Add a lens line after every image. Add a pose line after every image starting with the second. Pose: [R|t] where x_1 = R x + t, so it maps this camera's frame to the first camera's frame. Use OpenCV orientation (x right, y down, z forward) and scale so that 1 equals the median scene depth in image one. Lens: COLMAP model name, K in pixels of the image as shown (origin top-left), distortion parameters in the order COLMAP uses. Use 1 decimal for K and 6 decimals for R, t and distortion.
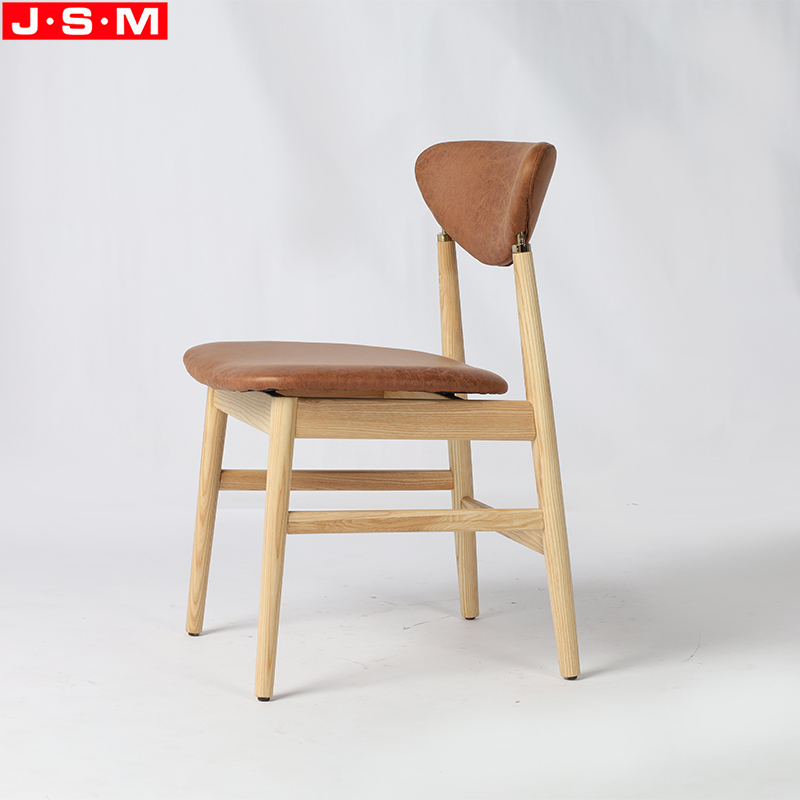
lens RADIAL K [[3415.3, 0, 400.1], [0, 3415.3, 398.9], [0, 0, 1]] dist [-0.997552, 0.000000]
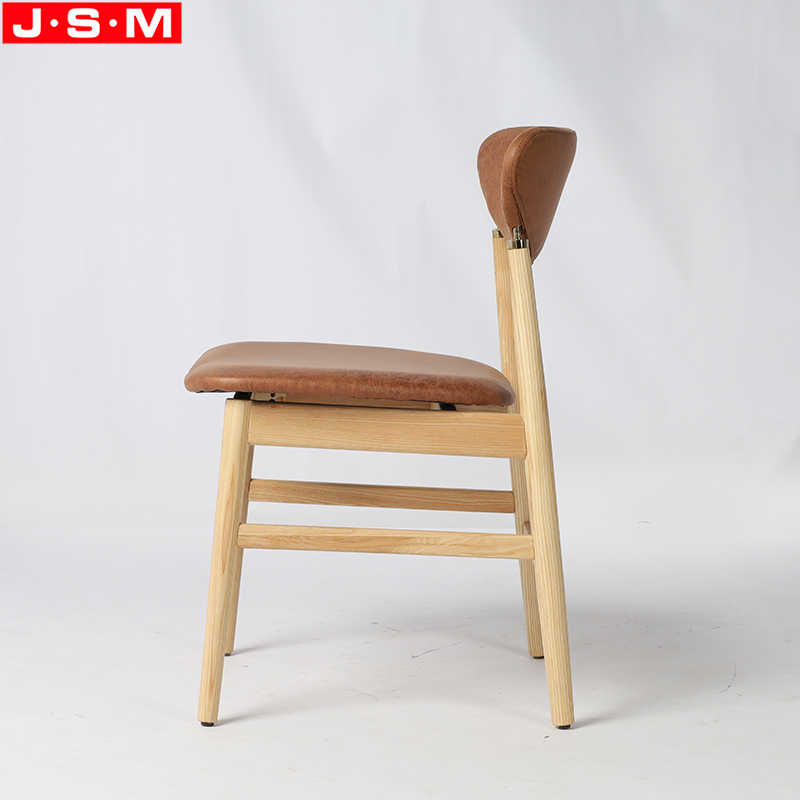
lens RADIAL K [[3415.3, 0, 400.0], [0, 3415.3, 401.6], [0, 0, 1]] dist [-0.997552, 0.000000]
pose [[0.923990, 0.033985, -0.380904, 0.352305], [-0.038940, 0.999227, -0.005306, 0.003230], [0.380430, 0.019735, 0.924599, 0.160476]]
